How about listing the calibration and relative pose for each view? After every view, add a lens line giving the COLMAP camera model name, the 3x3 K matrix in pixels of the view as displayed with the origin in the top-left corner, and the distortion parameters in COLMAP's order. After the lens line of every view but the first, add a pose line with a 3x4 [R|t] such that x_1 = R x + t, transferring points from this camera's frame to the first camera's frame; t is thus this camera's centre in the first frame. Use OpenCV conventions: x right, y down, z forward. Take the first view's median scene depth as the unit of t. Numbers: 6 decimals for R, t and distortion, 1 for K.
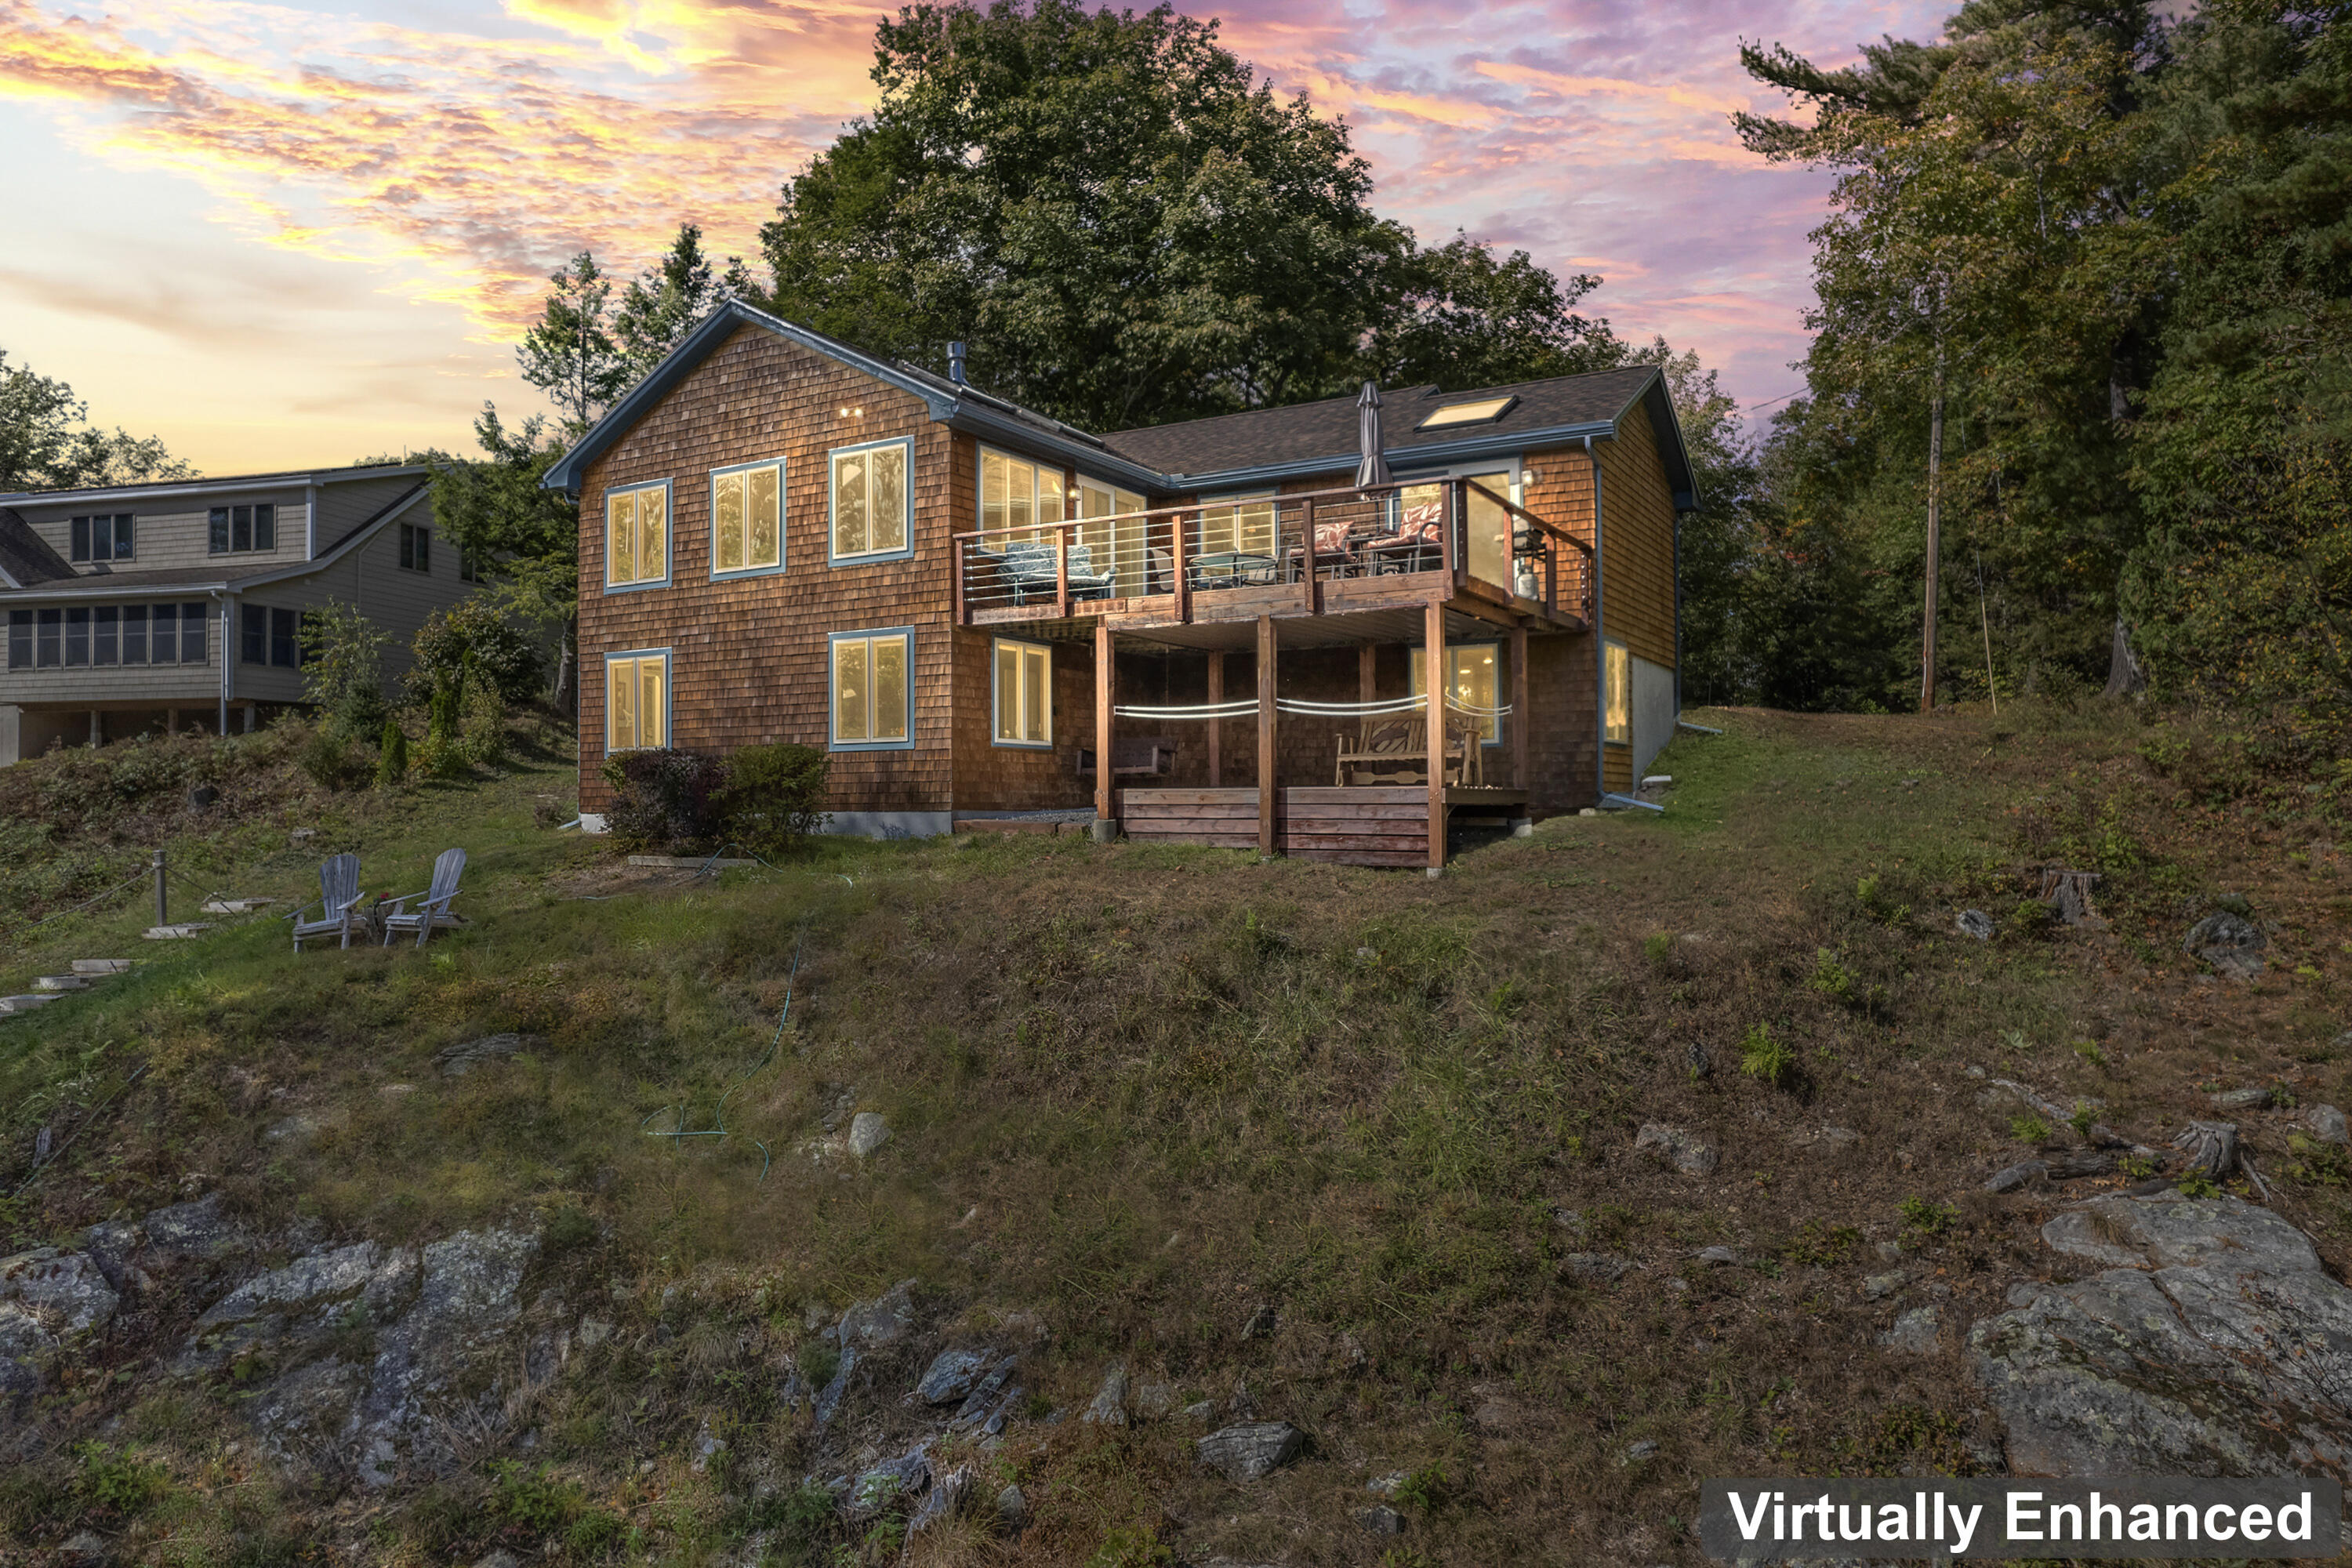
lens RADIAL K [[1480.0, 0, 1176.0], [0, 1480.0, 784.0], [0, 0, 1]] dist [0.005026, 0.003701]
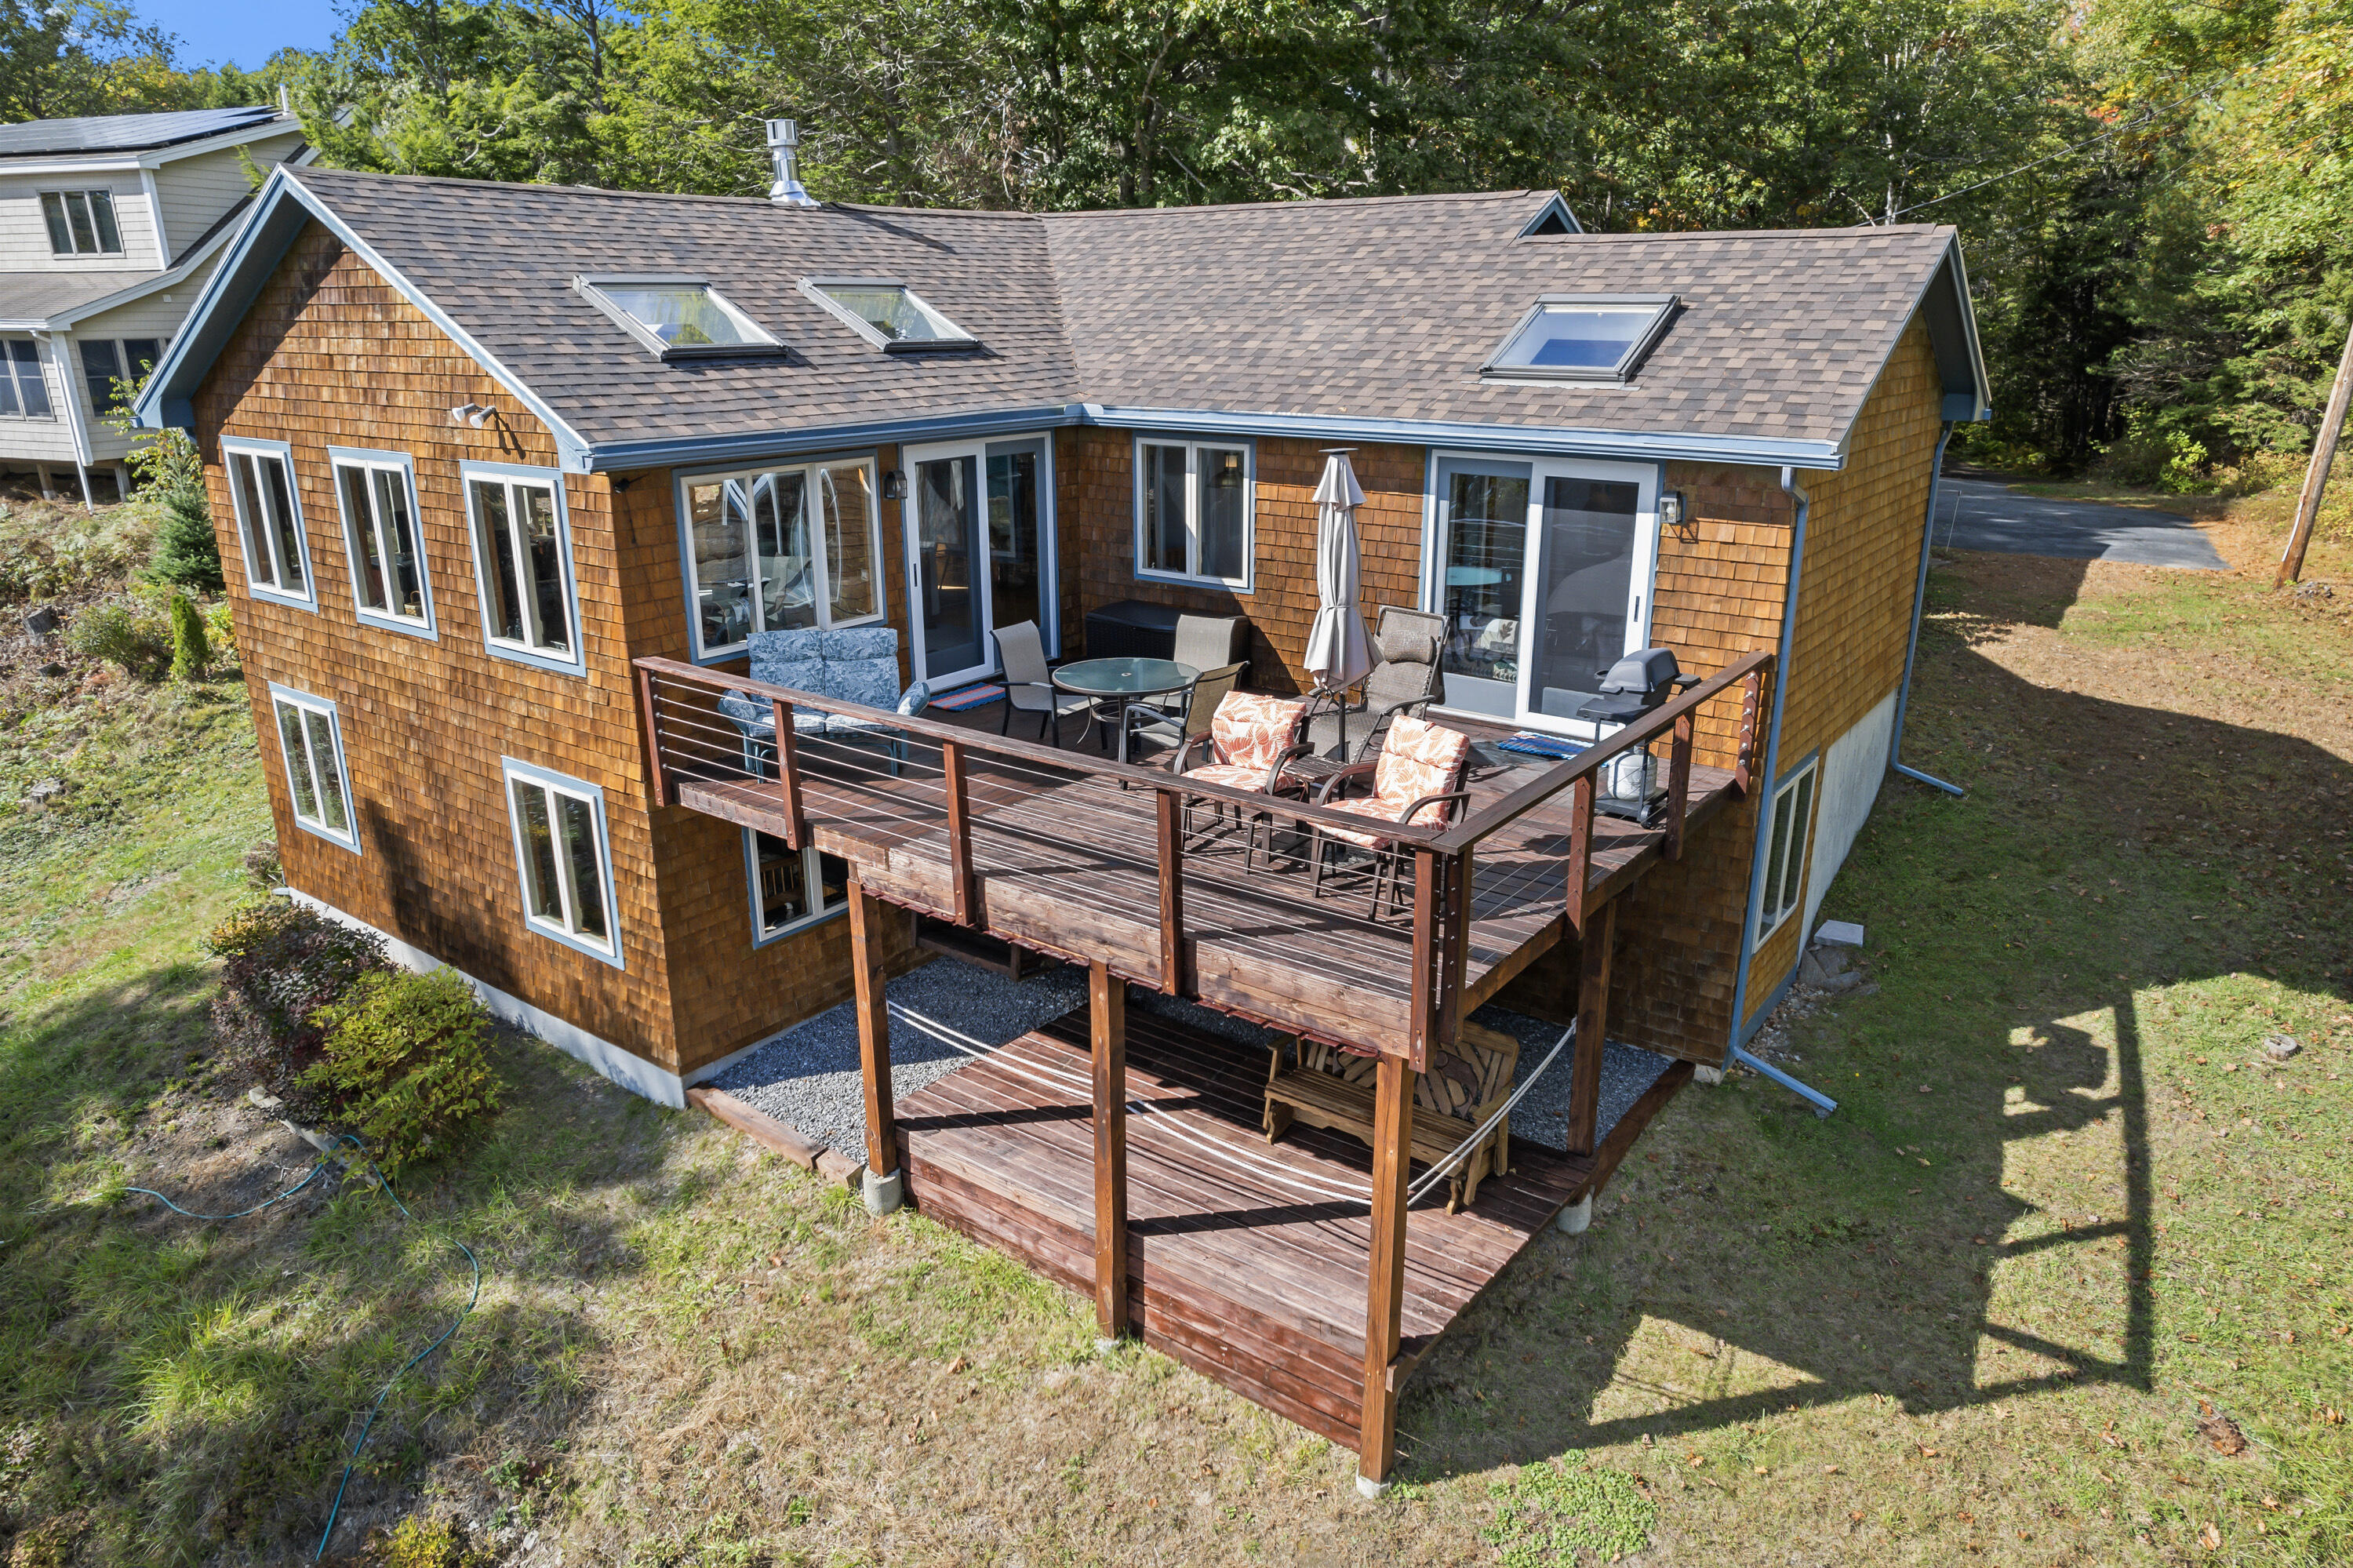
lens RADIAL K [[1480.7, 0, 1176.5], [0, 1480.7, 784.0], [0, 0, 1]] dist [0.005026, 0.003701]
pose [[0.993871, 0.039355, -0.103302, 0.108321], [-0.005134, 0.949905, 0.312495, -0.265573], [0.110425, -0.310050, 0.944286, 0.398608]]
